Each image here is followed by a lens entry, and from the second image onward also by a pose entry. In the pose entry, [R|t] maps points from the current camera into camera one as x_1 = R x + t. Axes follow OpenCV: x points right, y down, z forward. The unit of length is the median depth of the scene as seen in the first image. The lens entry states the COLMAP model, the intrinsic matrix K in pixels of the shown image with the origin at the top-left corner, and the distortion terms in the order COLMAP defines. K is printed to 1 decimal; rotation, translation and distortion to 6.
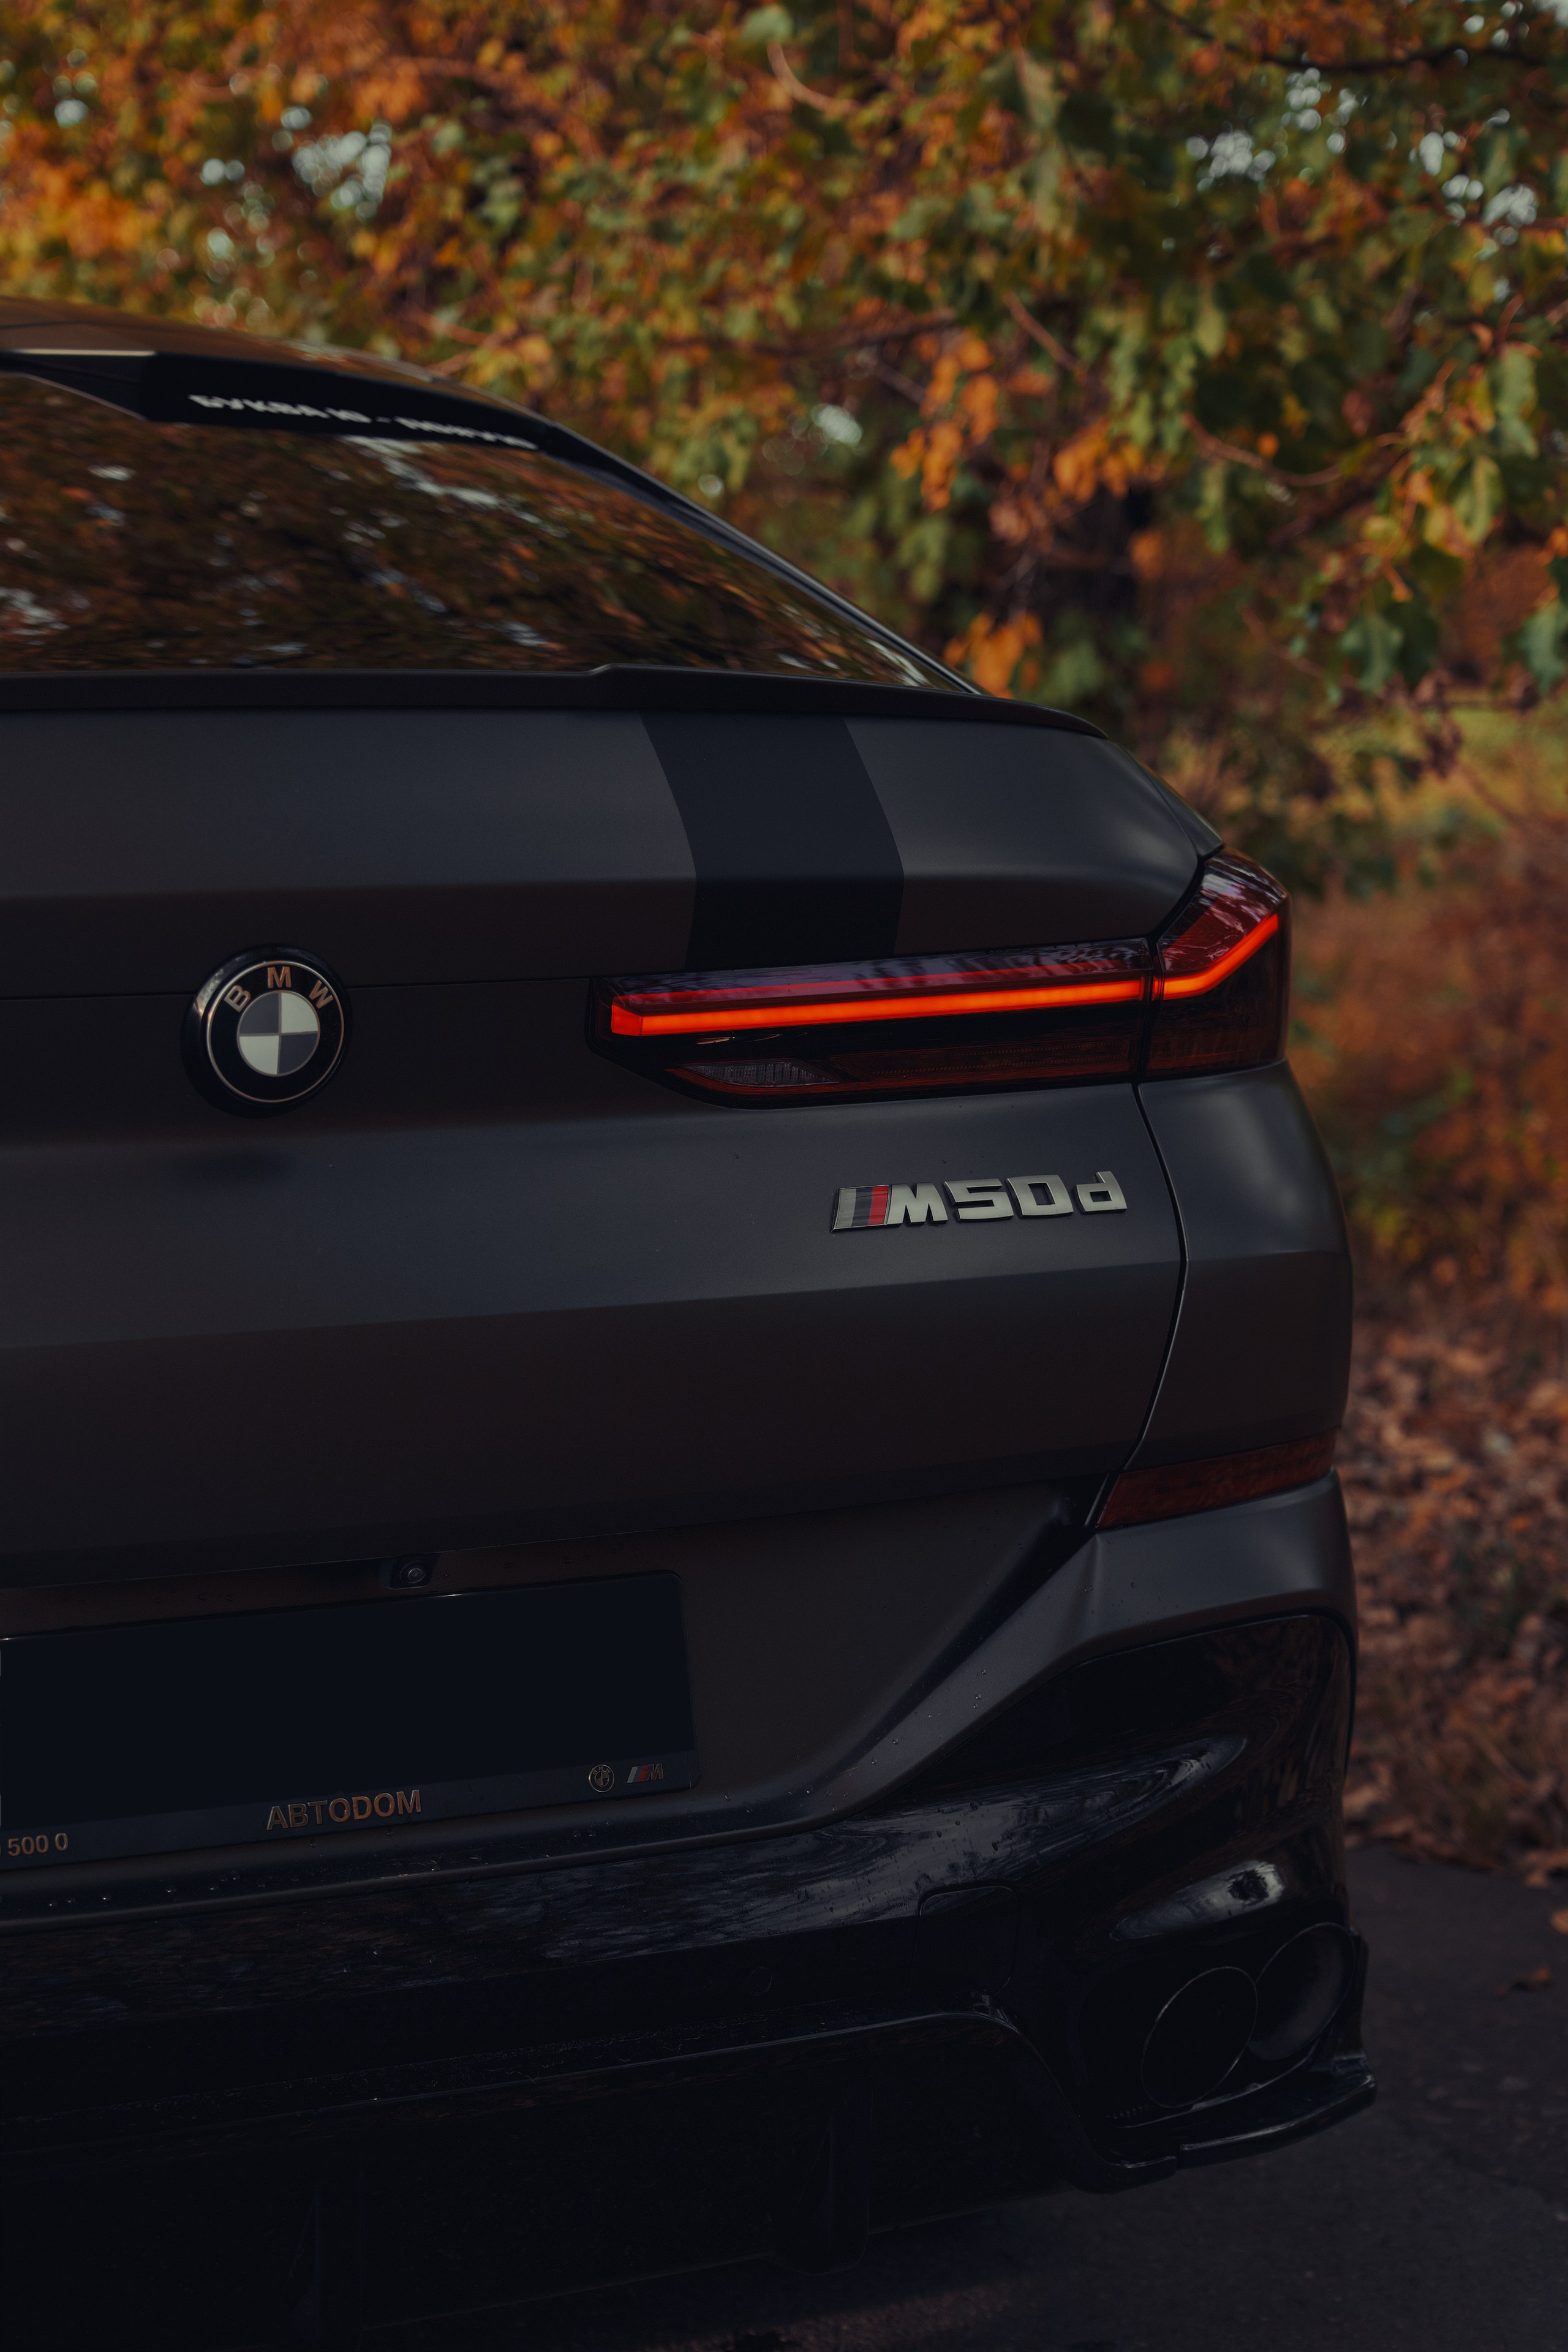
lens RADIAL K [[5466.0, 0, 786.7], [0, 5466.0, 1174.6], [0, 0, 1]] dist [-0.087791, 0.000000]
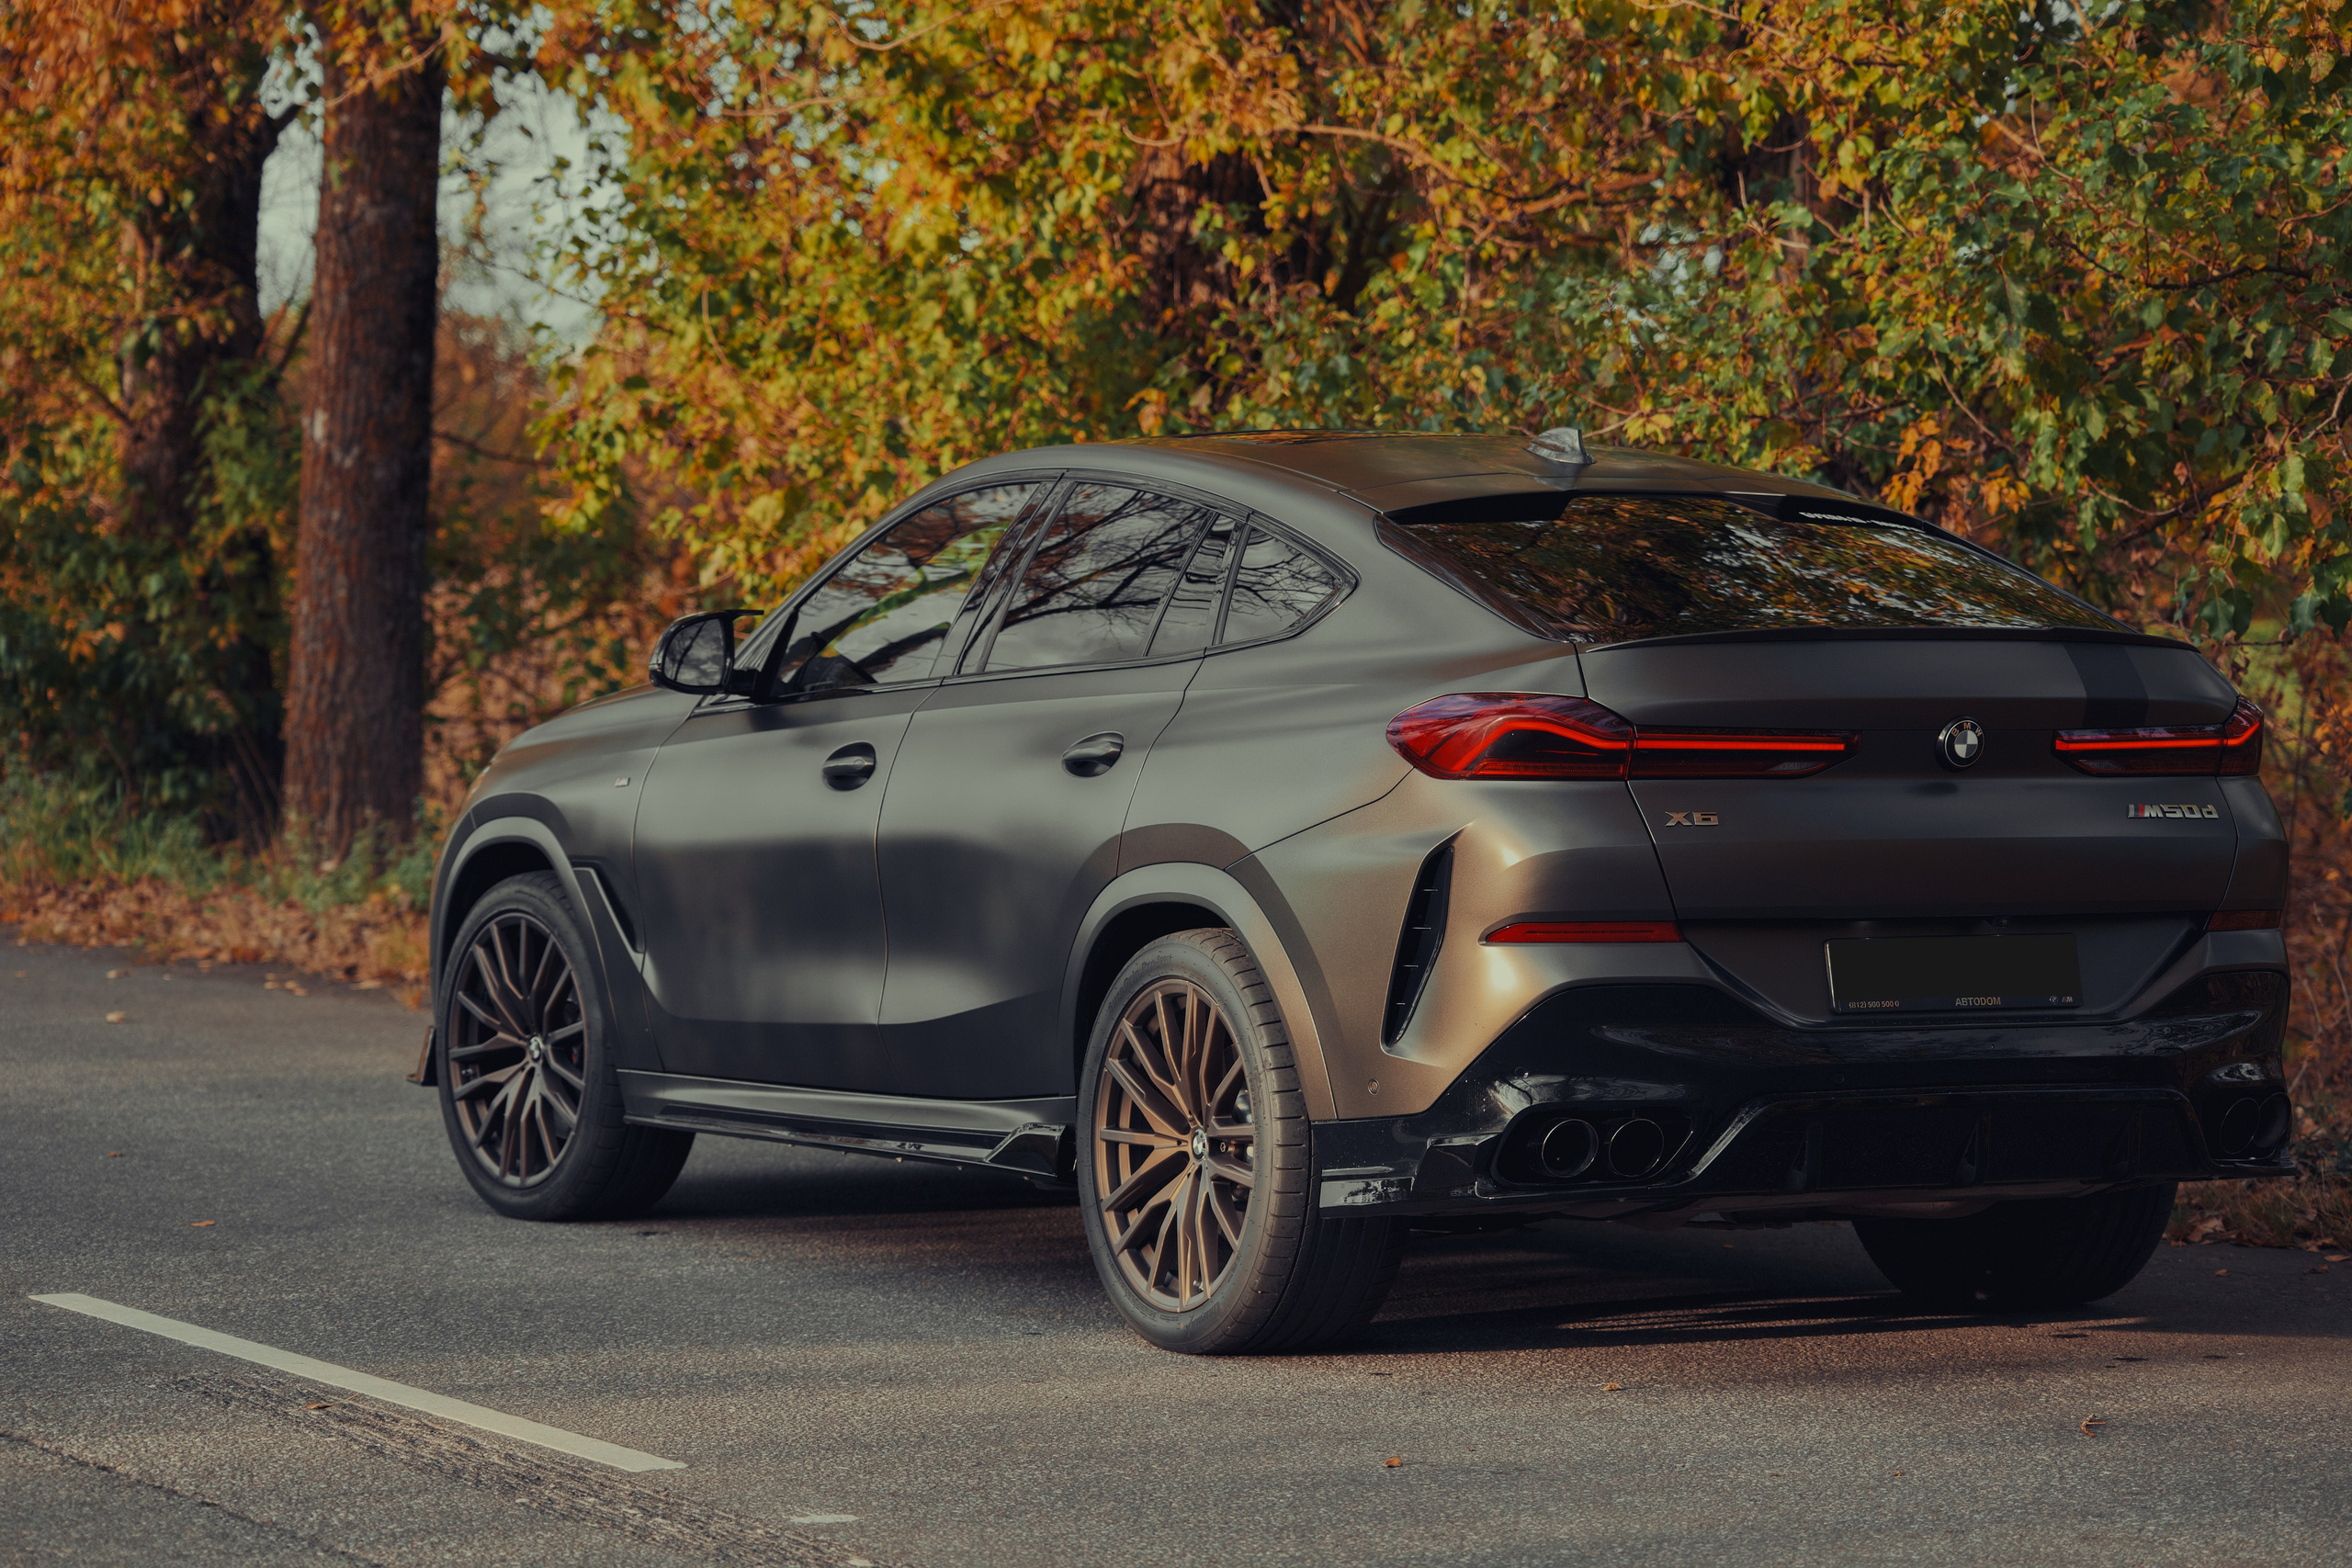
lens RADIAL K [[7143.0, 0, 1173.0], [0, 7143.0, 779.8], [0, 0, 1]] dist [0.384829, 0.000000]
pose [[0.999806, 0.013653, 0.014216, -0.544827], [-0.012687, 0.997741, -0.065966, 0.244593], [-0.015085, 0.065772, 0.997721, -2.789243]]
